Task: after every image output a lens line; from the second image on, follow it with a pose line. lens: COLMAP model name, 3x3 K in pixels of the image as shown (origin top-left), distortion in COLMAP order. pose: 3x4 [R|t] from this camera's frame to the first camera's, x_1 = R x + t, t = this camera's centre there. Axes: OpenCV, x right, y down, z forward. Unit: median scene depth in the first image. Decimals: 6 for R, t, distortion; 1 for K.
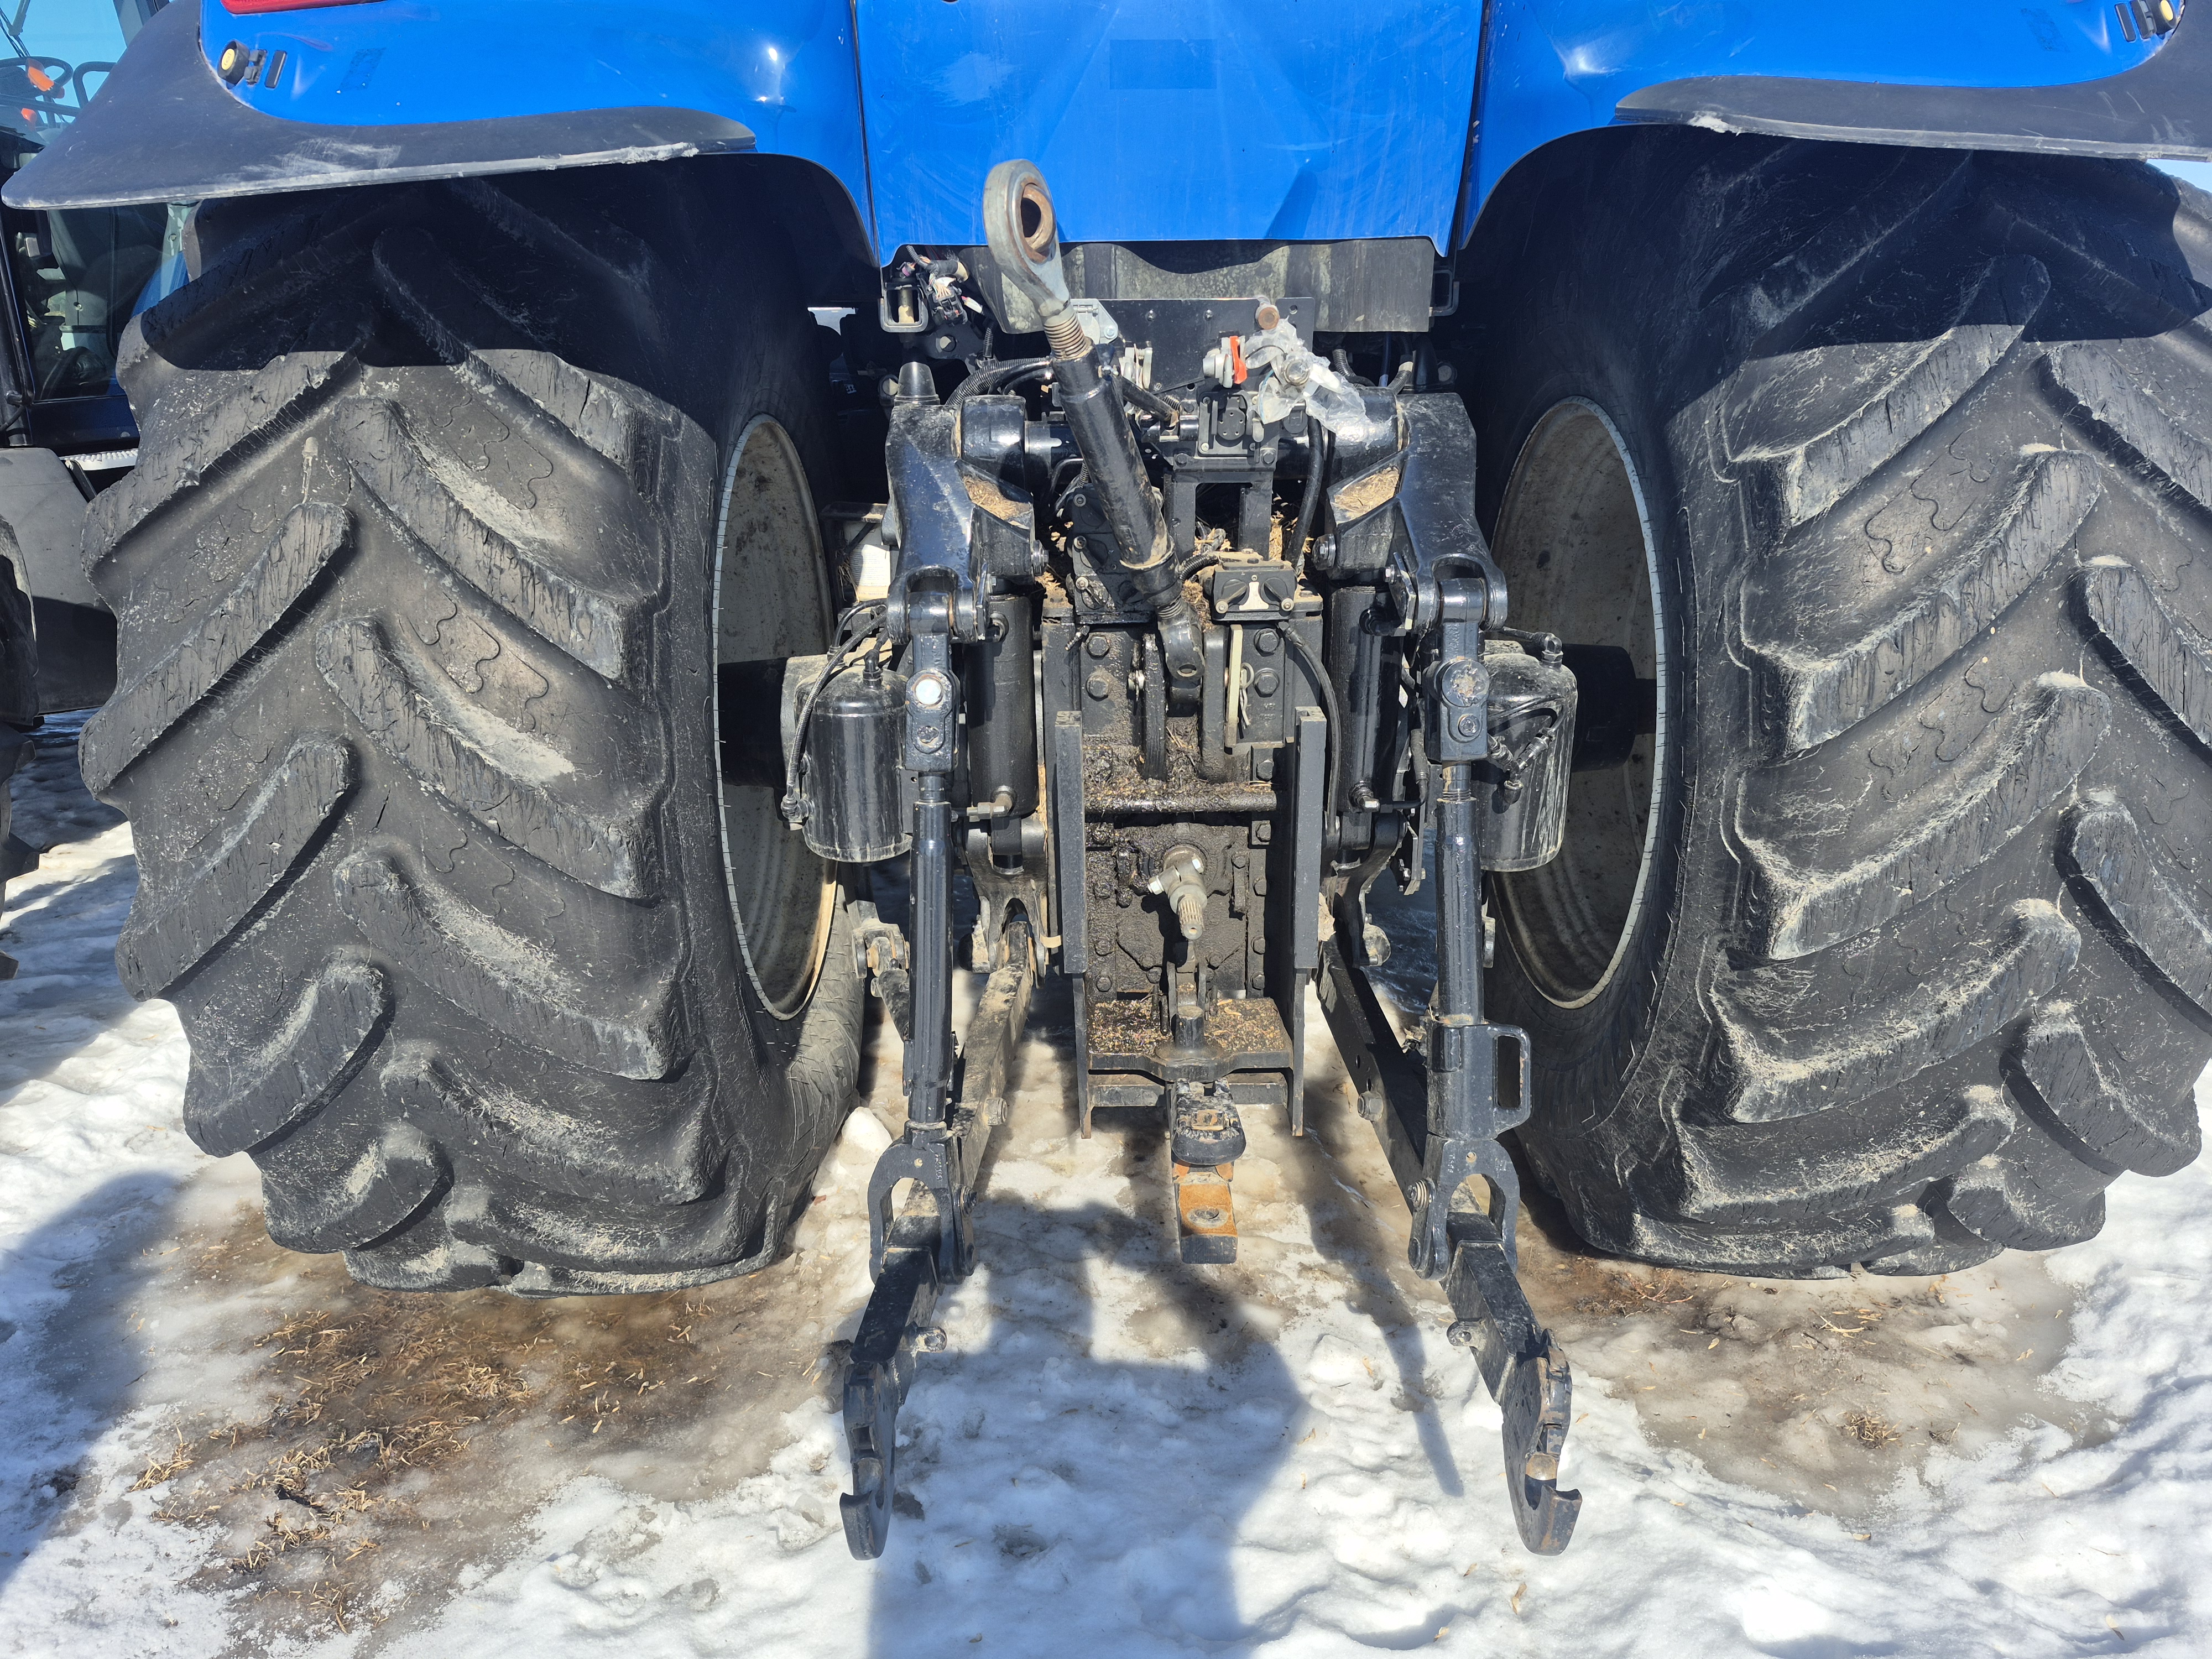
lens RADIAL K [[1487.9, 0, 1106.0], [0, 1487.9, 822.5], [0, 0, 1]] dist [0.025264, -0.001107]
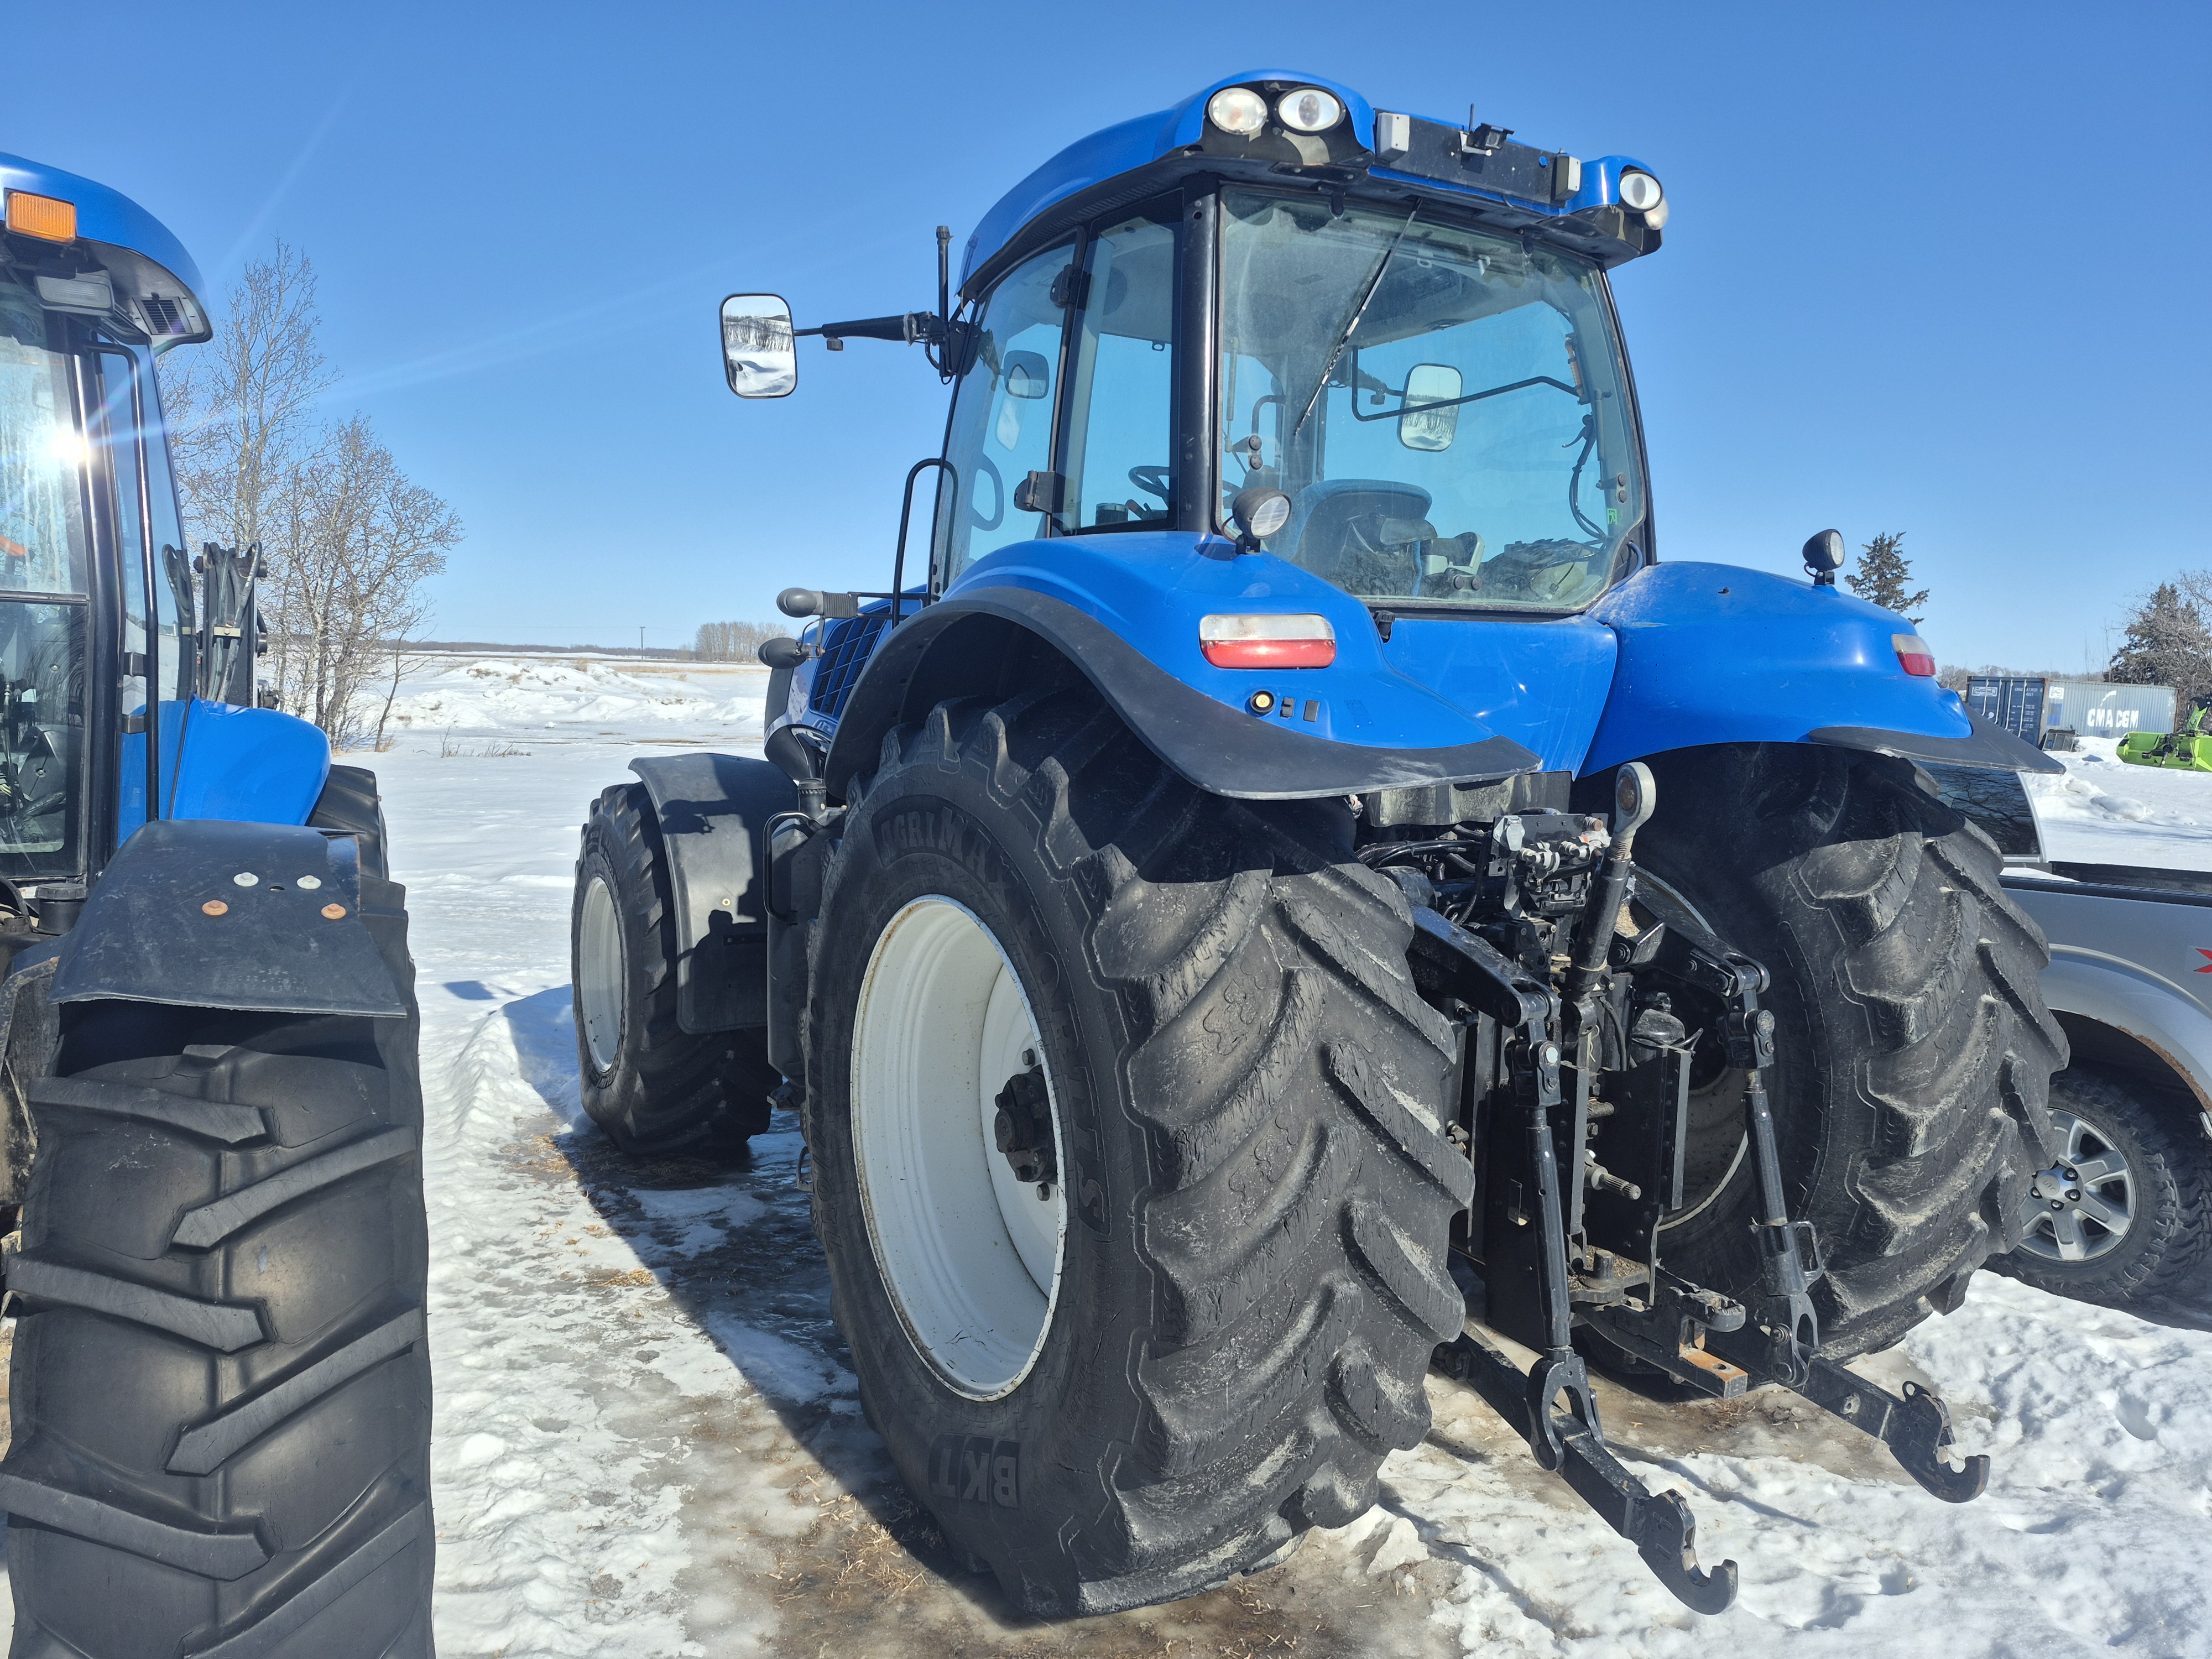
lens RADIAL K [[1487.9, 0, 1106.2], [0, 1487.9, 837.2], [0, 0, 1]] dist [0.025264, -0.001107]
pose [[0.856943, -0.020584, 0.515000, -1.355467], [0.142487, 0.969722, -0.198335, -0.067016], [-0.495325, 0.243343, 0.833929, -0.168236]]
